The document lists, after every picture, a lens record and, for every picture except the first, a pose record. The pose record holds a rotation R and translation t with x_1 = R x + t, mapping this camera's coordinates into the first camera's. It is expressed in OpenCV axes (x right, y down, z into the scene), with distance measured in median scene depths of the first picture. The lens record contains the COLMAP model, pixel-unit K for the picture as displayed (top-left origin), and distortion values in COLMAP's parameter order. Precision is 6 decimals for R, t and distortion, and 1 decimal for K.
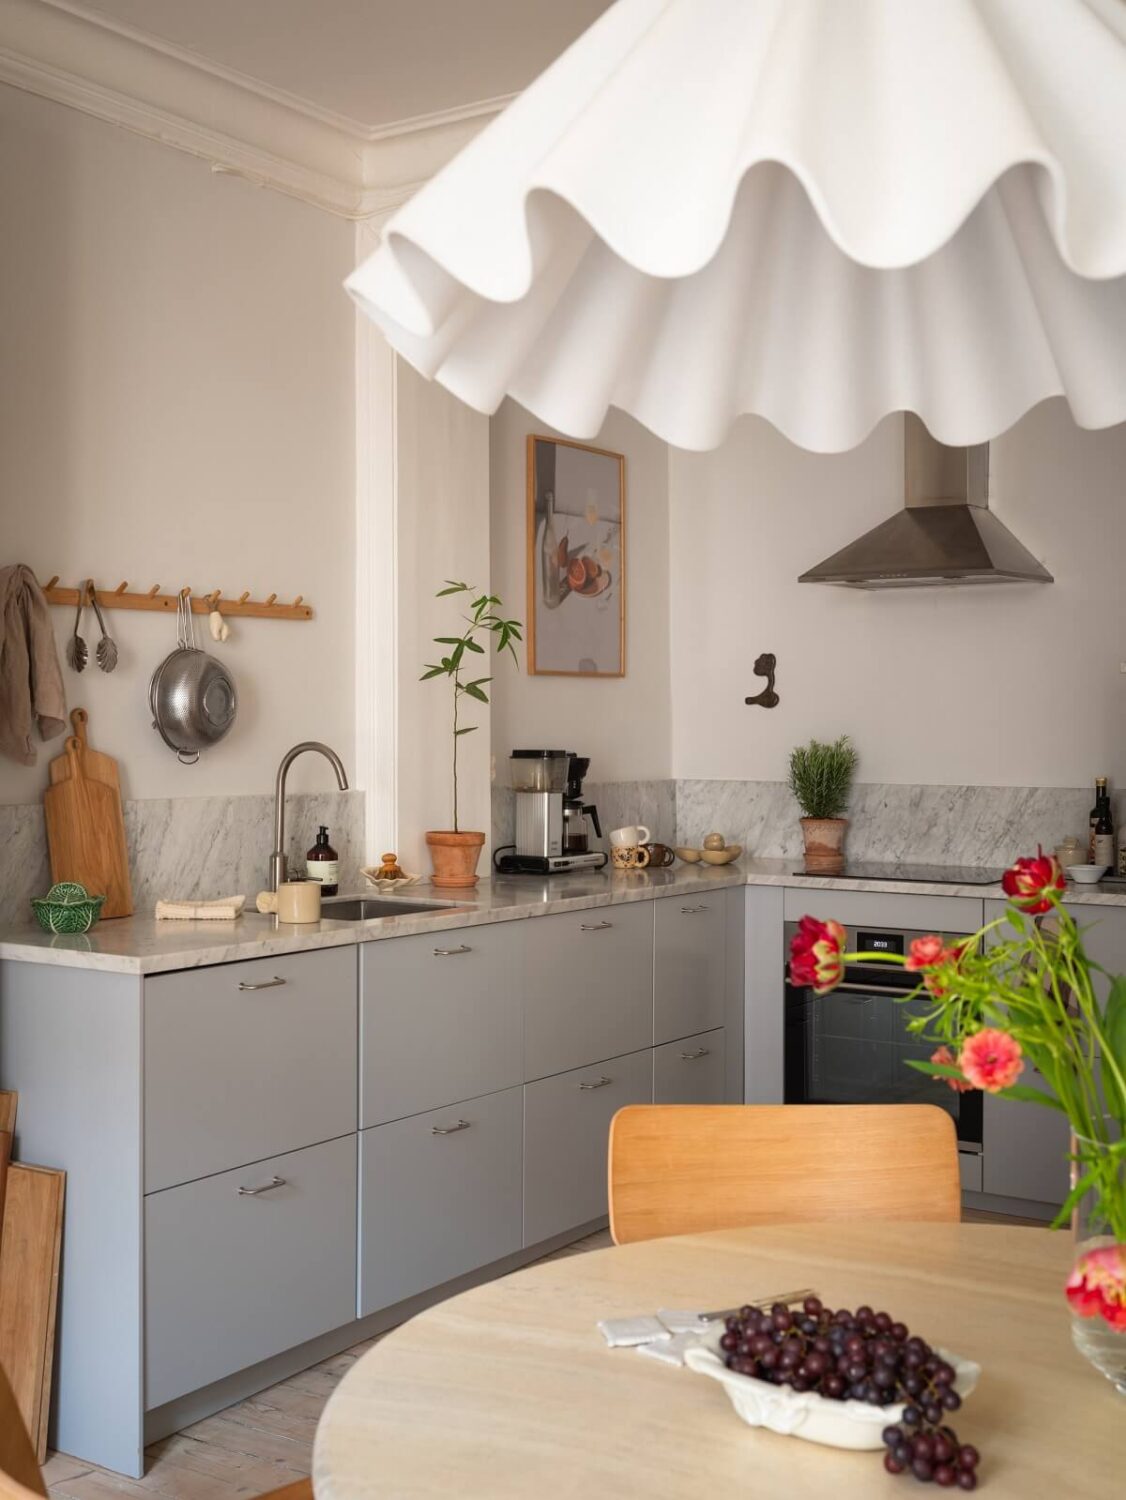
lens RADIAL K [[1779.1, 0, 562.9], [0, 1779.1, 725.6], [0, 0, 1]] dist [-0.012840, -0.000851]
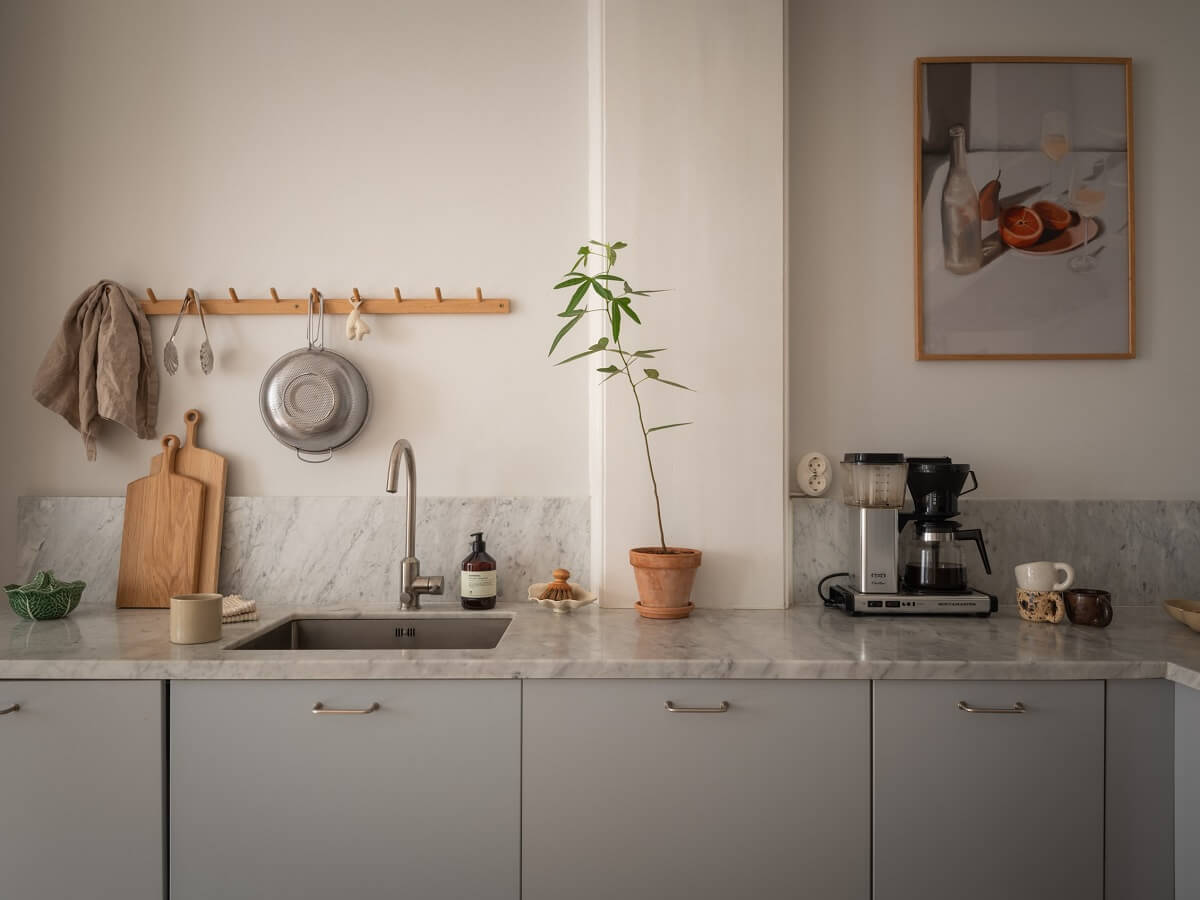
lens RADIAL K [[874.7, 0, 600.8], [0, 874.7, 454.5], [0, 0, 1]] dist [0.063601, -0.107305]
pose [[0.565038, -0.007686, -0.825029, 0.231072], [0.002708, 0.999968, -0.007461, 0.016507], [0.825061, 0.001982, 0.565041, 0.669581]]
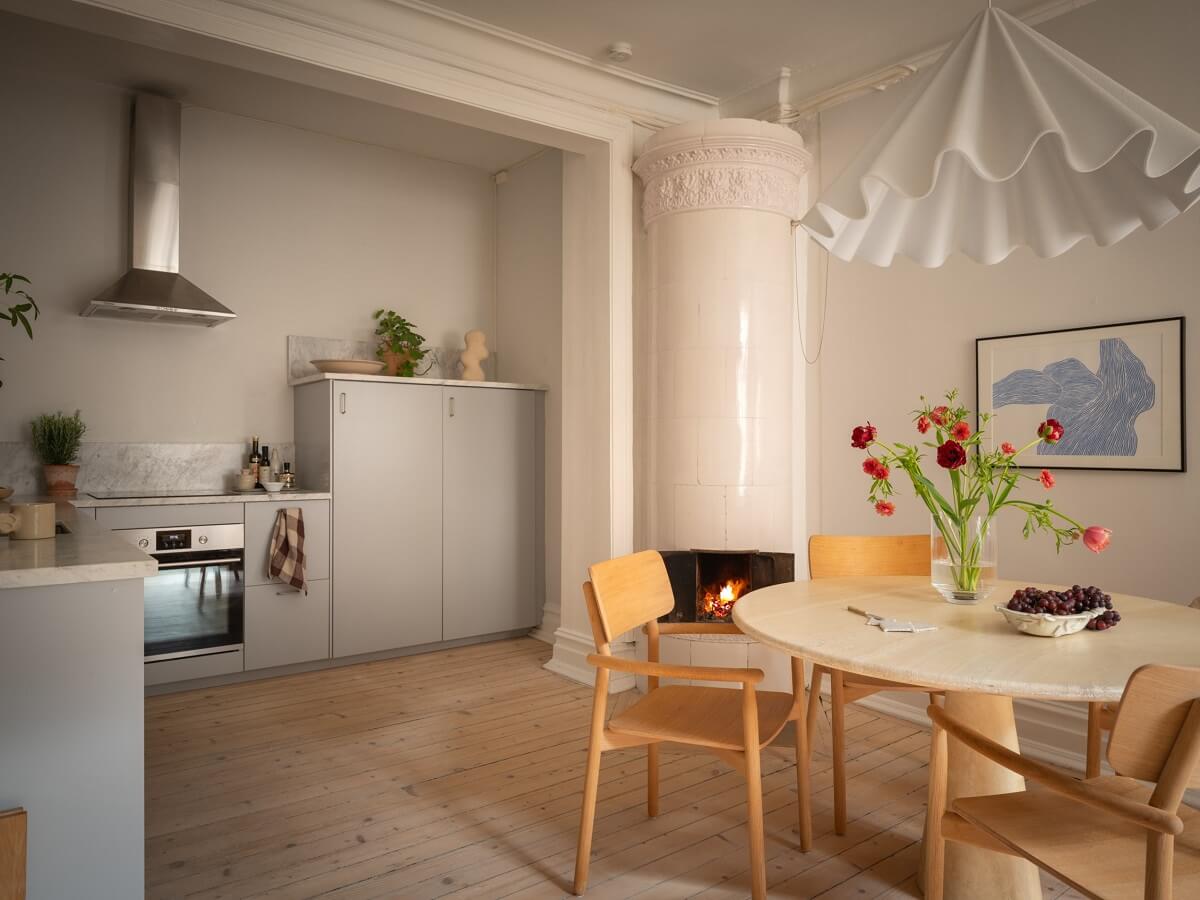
lens RADIAL K [[819.7, 0, 604.3], [0, 819.7, 448.4], [0, 0, 1]] dist [0.037697, -0.069092]
pose [[0.330221, -0.001488, 0.943903, -0.373143], [0.000296, 0.999999, 0.001473, 0.039375], [-0.943904, -0.000207, 0.330221, 0.364616]]
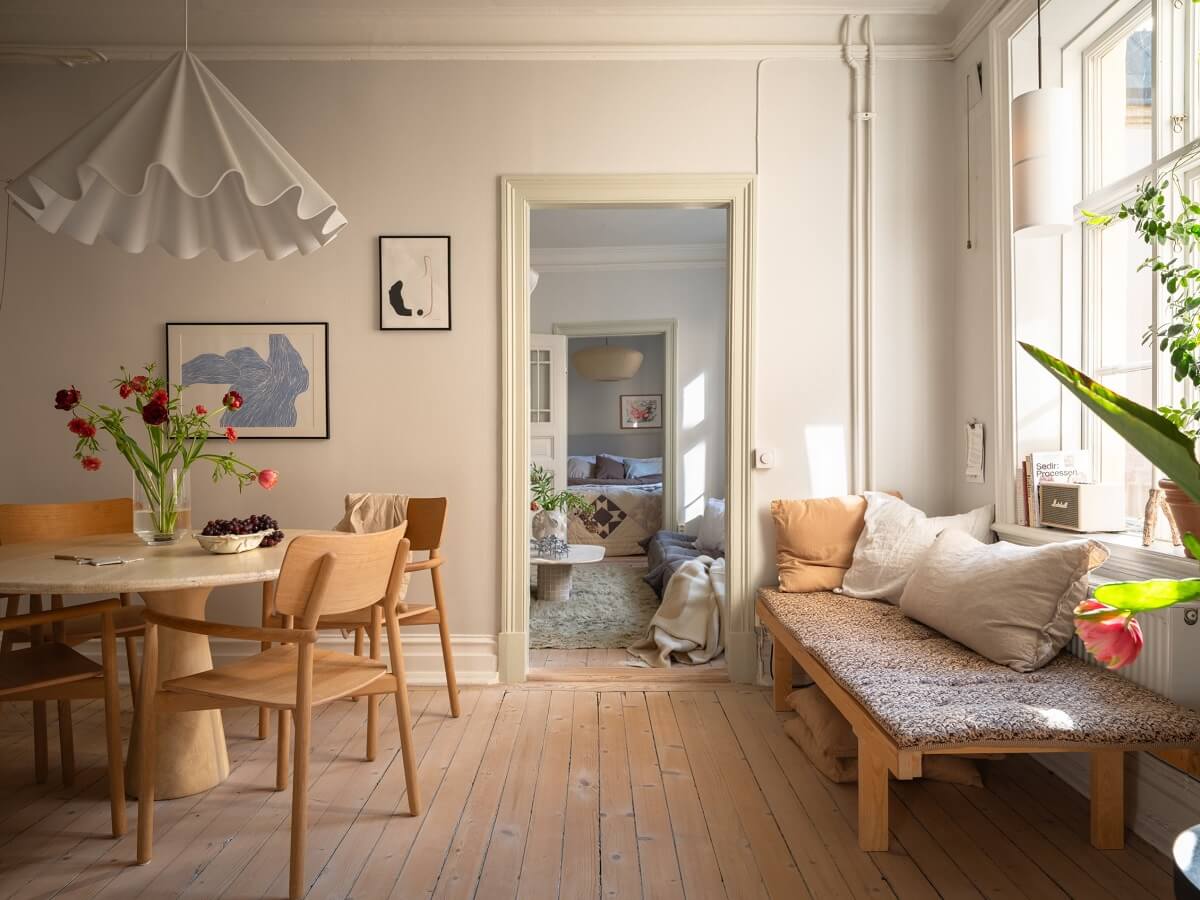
lens RADIAL K [[843.1, 0, 593.8], [0, 843.1, 450.7], [0, 0, 1]] dist [0.002437, -0.008715]
pose [[-0.540879, -0.005437, 0.841083, -0.485591], [0.001457, 0.999972, 0.007401, 0.060764], [-0.841099, 0.005229, -0.540856, 0.387329]]
